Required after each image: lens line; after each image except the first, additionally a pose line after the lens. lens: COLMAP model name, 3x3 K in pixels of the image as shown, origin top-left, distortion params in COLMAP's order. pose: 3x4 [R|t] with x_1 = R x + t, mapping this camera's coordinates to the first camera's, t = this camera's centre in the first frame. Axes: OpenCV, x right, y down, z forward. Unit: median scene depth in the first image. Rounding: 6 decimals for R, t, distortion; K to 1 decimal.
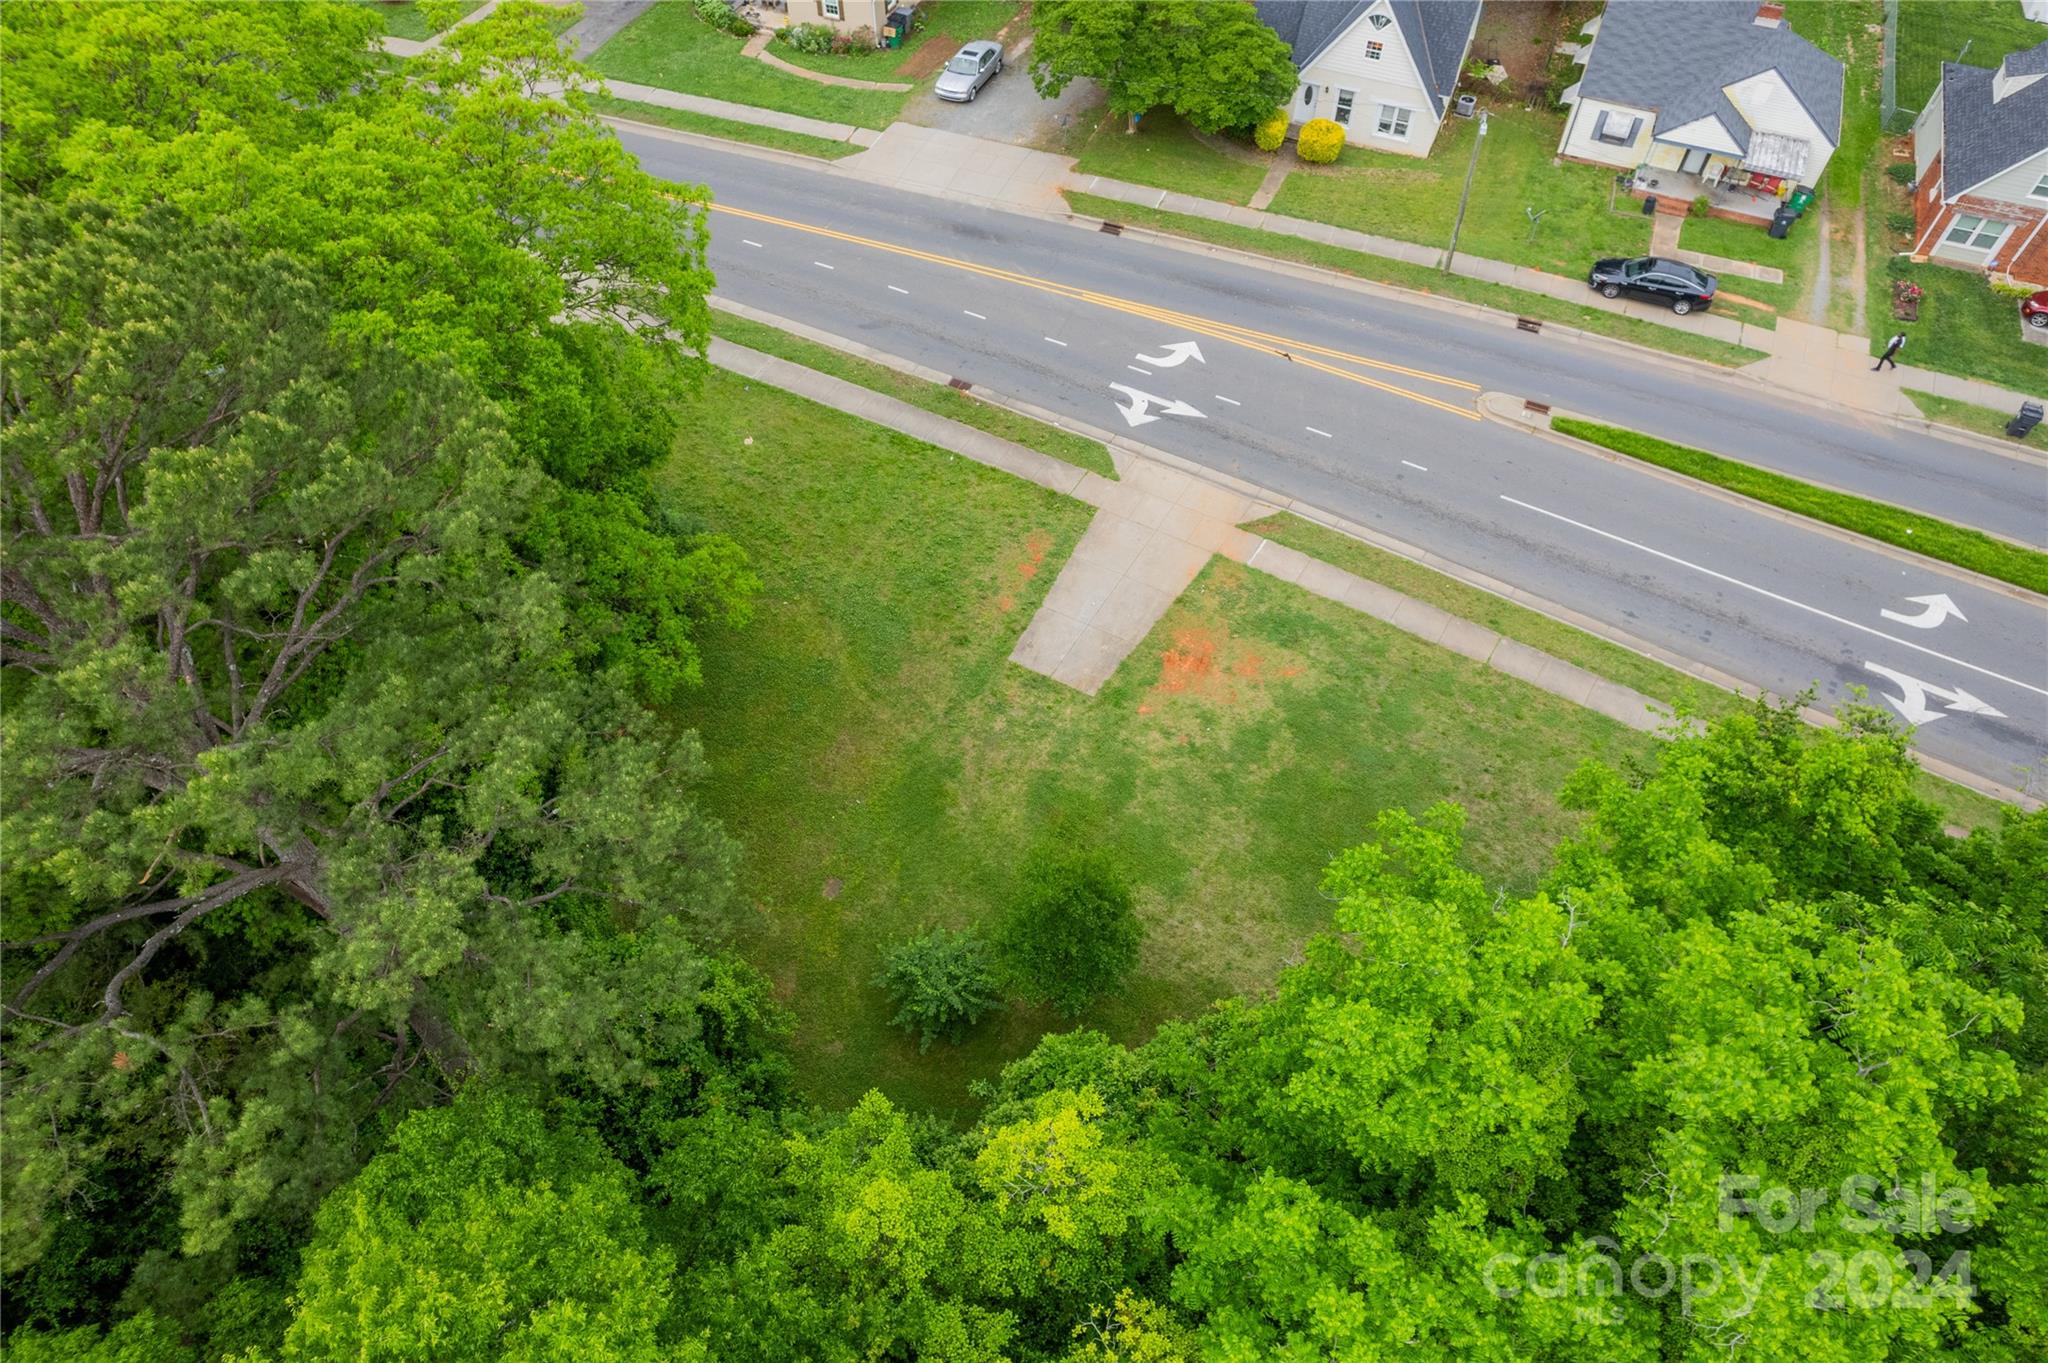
lens RADIAL K [[1312.4, 0, 1023.3], [0, 1312.4, 690.7], [0, 0, 1]] dist [-0.079439, 0.065961]
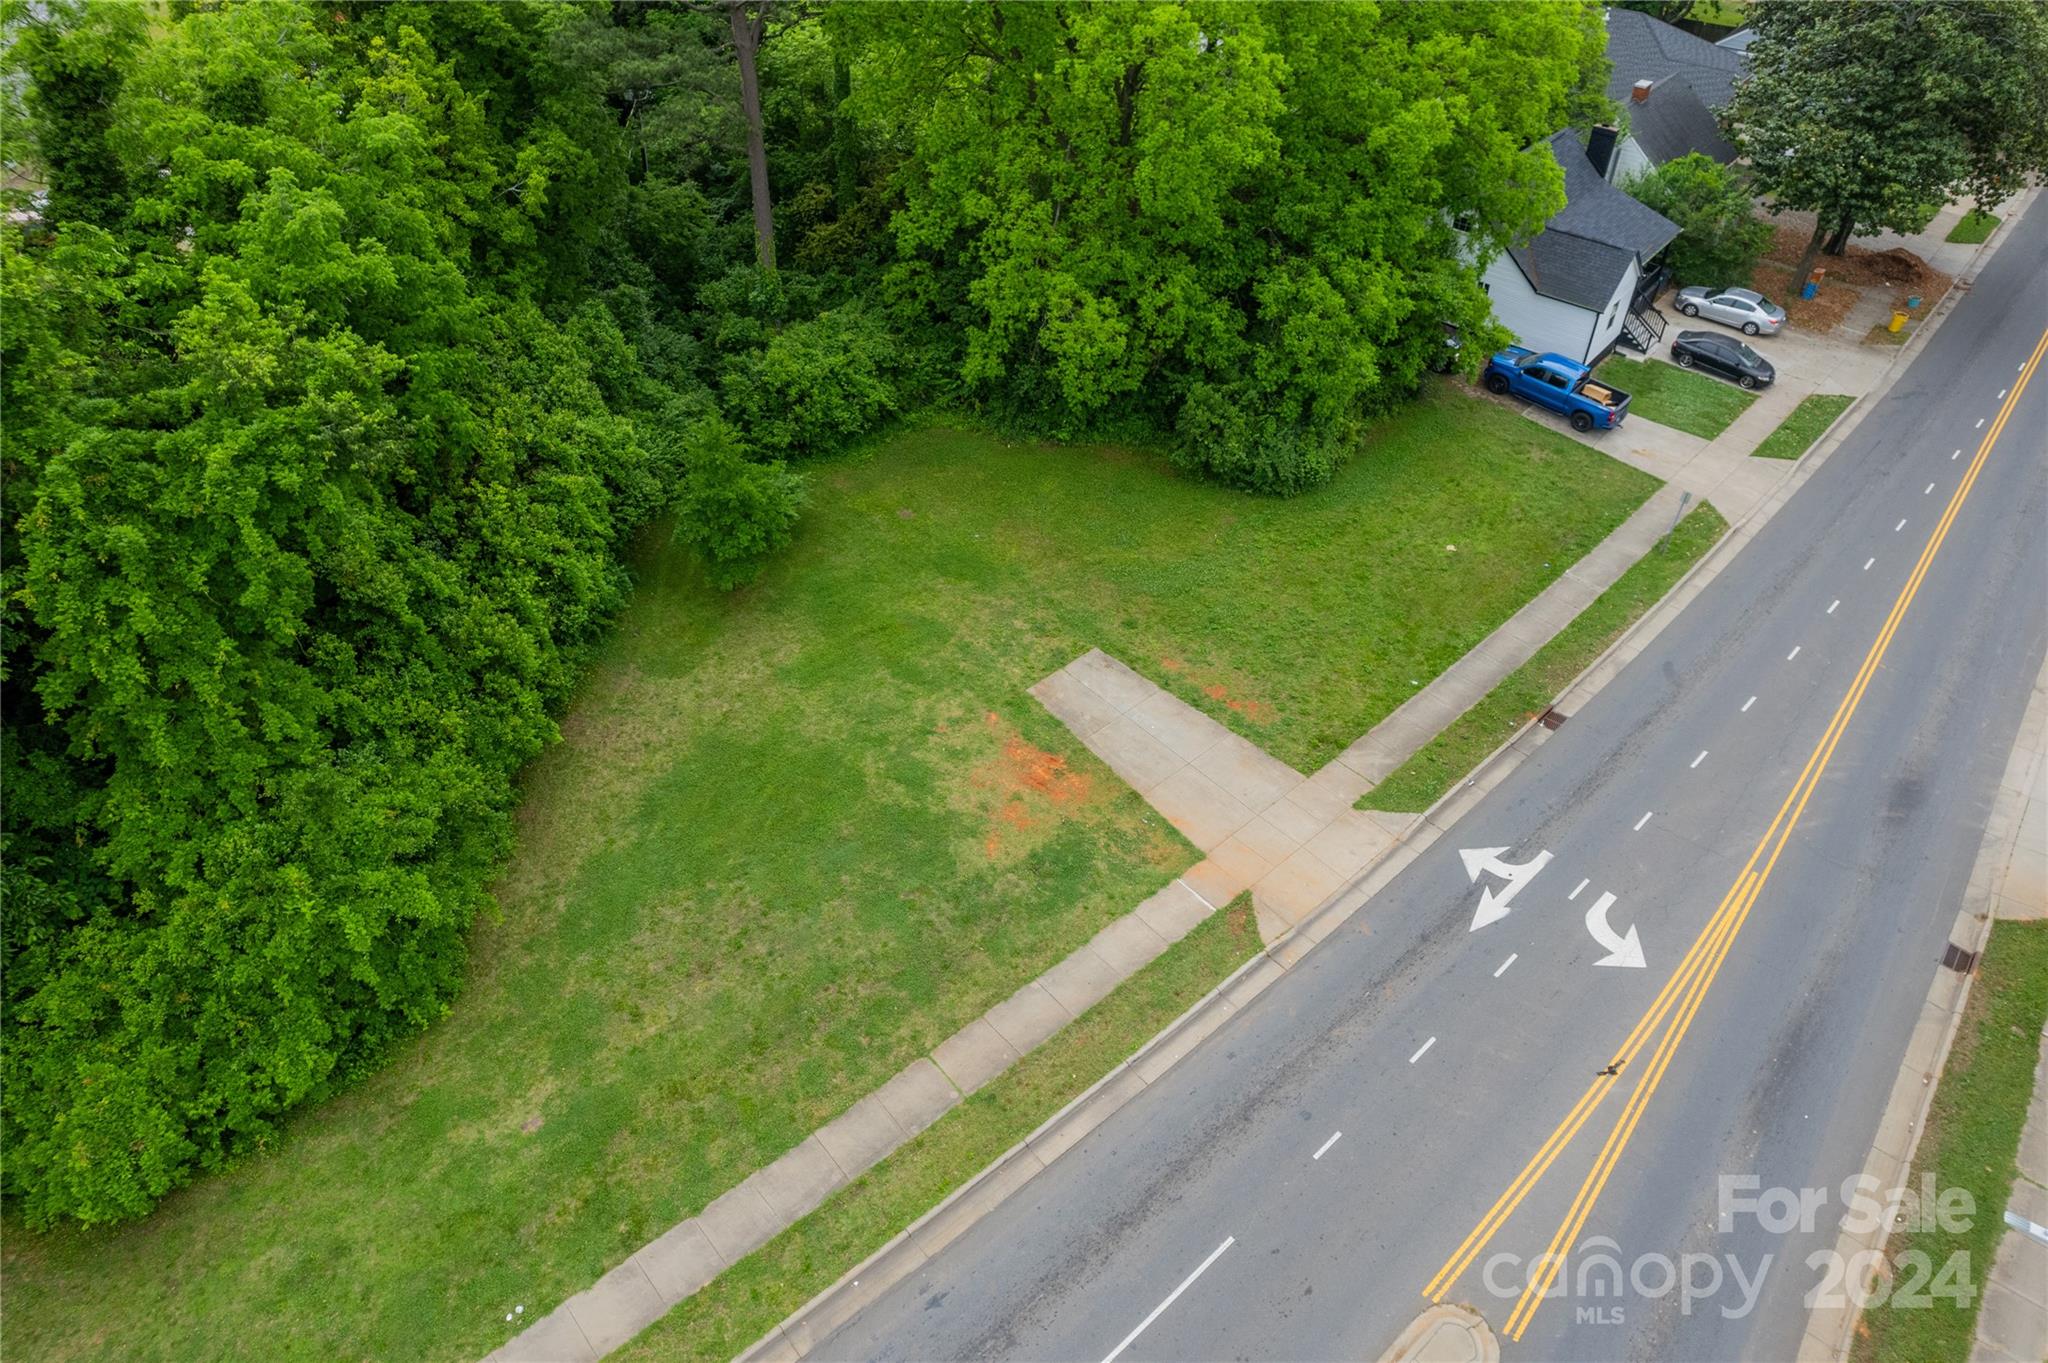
lens RADIAL K [[1312.4, 0, 1023.3], [0, 1312.4, 690.7], [0, 0, 1]] dist [-0.079439, 0.065961]
pose [[-0.298505, 0.630399, -0.716583, 0.631439], [-0.769333, 0.285400, 0.571554, -0.462435], [0.564820, 0.721903, 0.399794, 0.505917]]
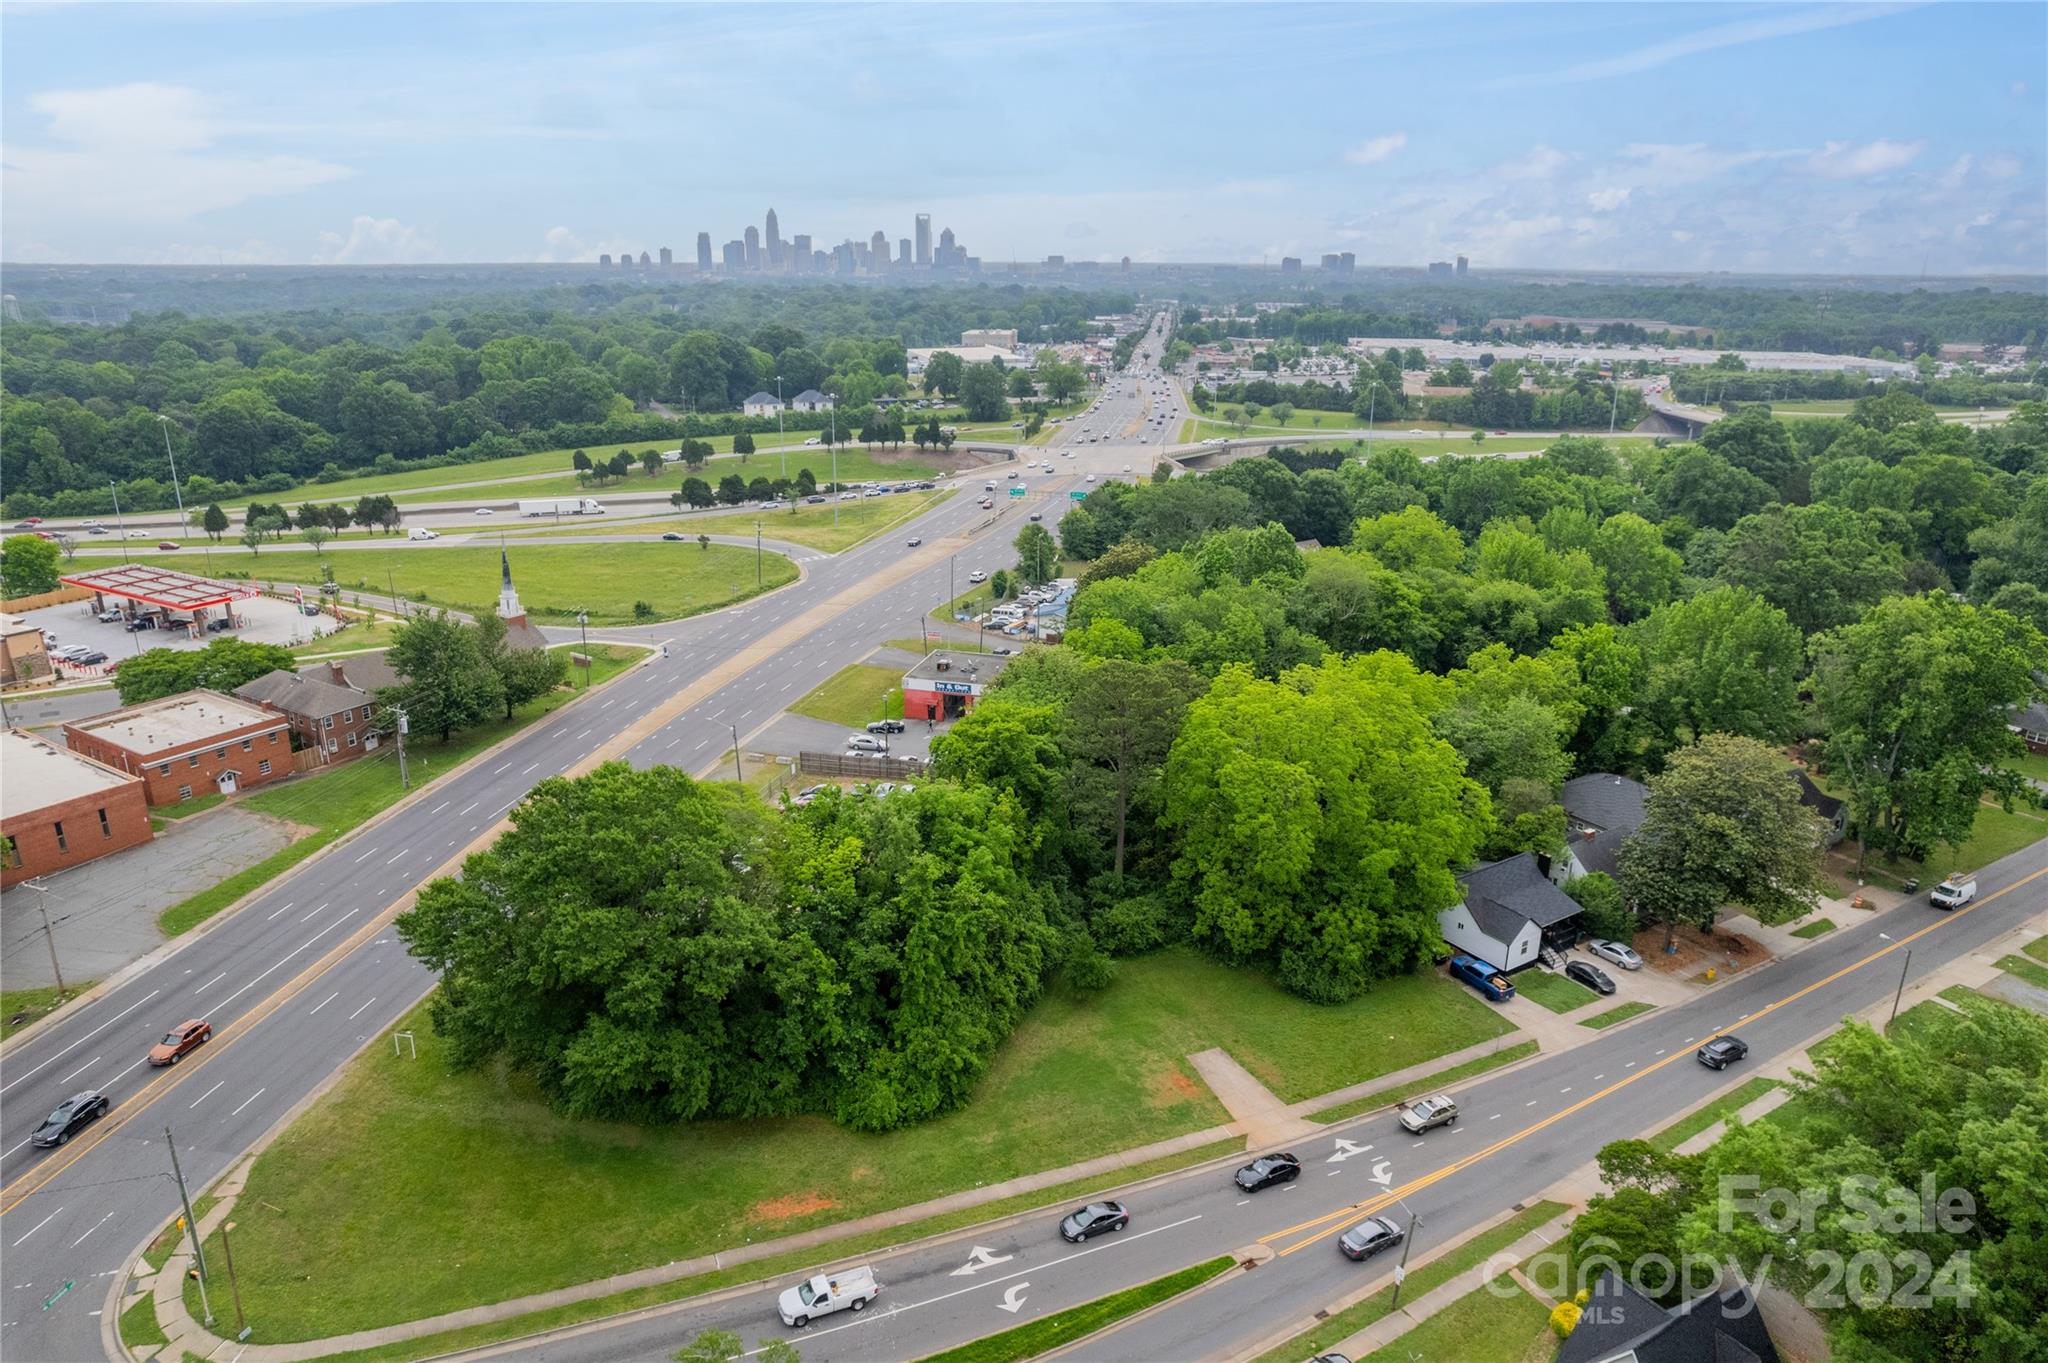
lens RADIAL K [[1321.3, 0, 1024.0], [0, 1321.3, 681.5], [0, 0, 1]] dist [-0.080971, 0.074278]
pose [[-0.572289, 0.245903, -0.782315, 1.671675], [-0.663412, 0.421947, 0.617936, -1.361478], [0.482048, 0.872635, -0.078340, 0.354892]]
